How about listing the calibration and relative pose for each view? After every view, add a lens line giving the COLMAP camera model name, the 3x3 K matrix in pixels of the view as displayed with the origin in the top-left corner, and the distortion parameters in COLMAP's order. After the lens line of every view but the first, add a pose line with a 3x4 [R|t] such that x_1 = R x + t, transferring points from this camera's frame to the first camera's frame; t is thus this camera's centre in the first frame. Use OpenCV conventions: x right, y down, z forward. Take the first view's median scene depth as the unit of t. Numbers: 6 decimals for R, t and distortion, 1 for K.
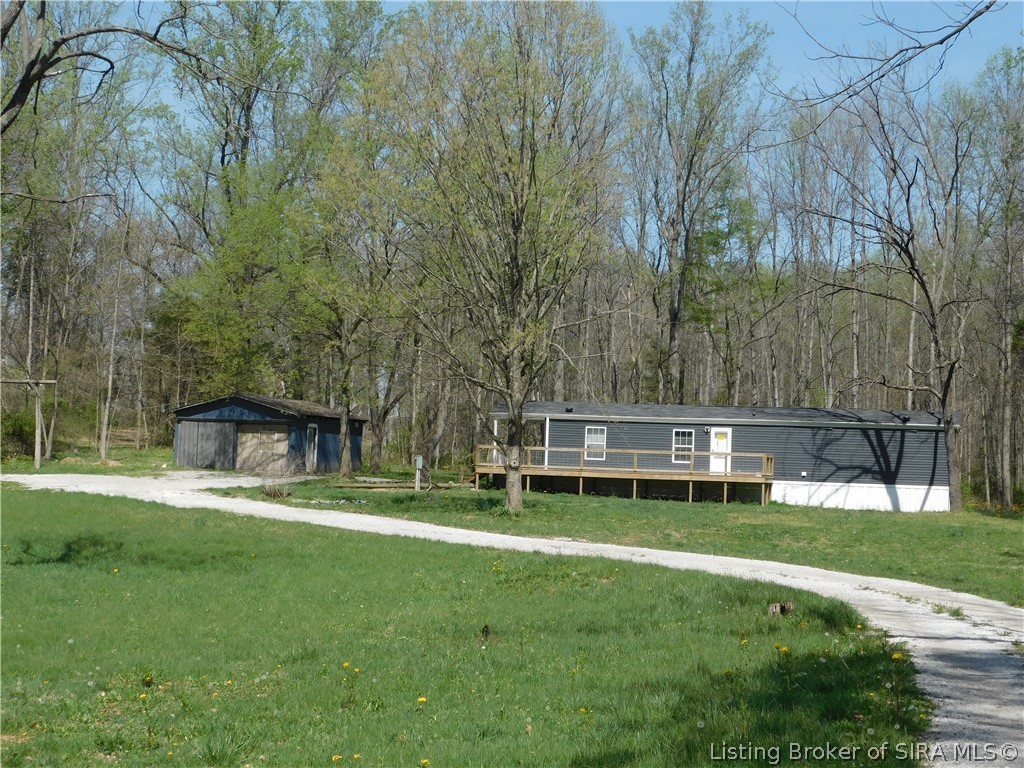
lens RADIAL K [[1774.2, 0, 510.7], [0, 1774.2, 380.2], [0, 0, 1]] dist [0.032740, 0.022625]
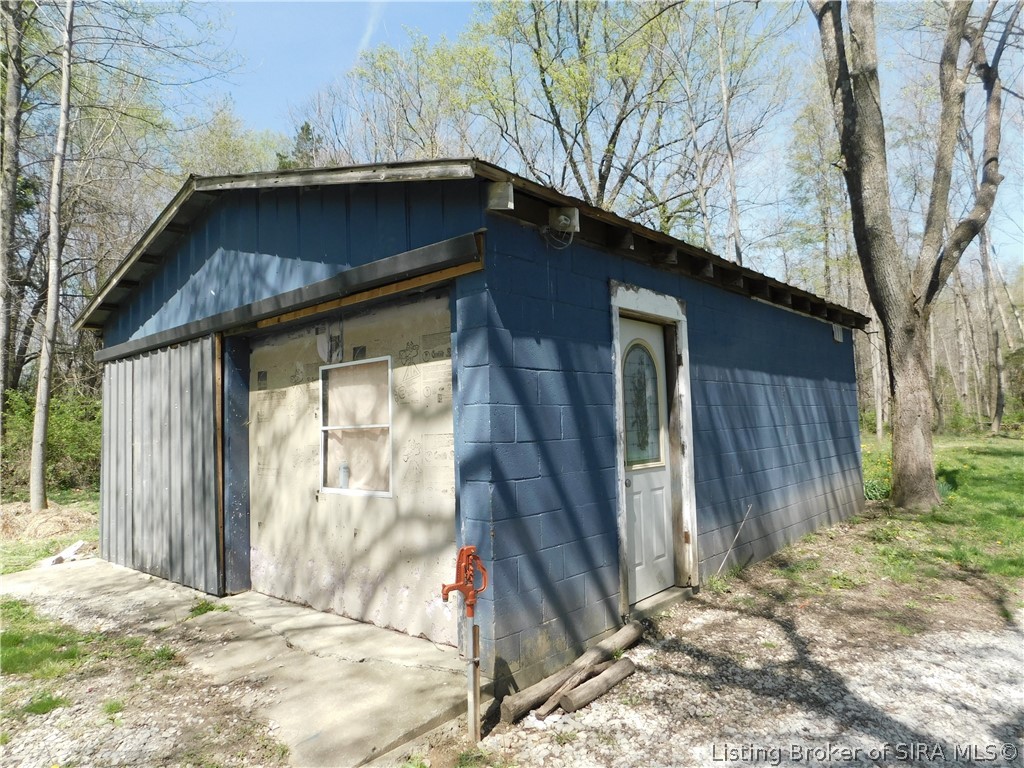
lens RADIAL K [[669.1, 0, 512.0], [0, 669.1, 381.4], [0, 0, 1]] dist [-0.057332, 0.034622]
pose [[0.930286, -0.091174, -0.355324, -0.105984], [0.084530, 0.995833, -0.034215, 0.034679], [0.356963, 0.001794, 0.934117, 0.972417]]
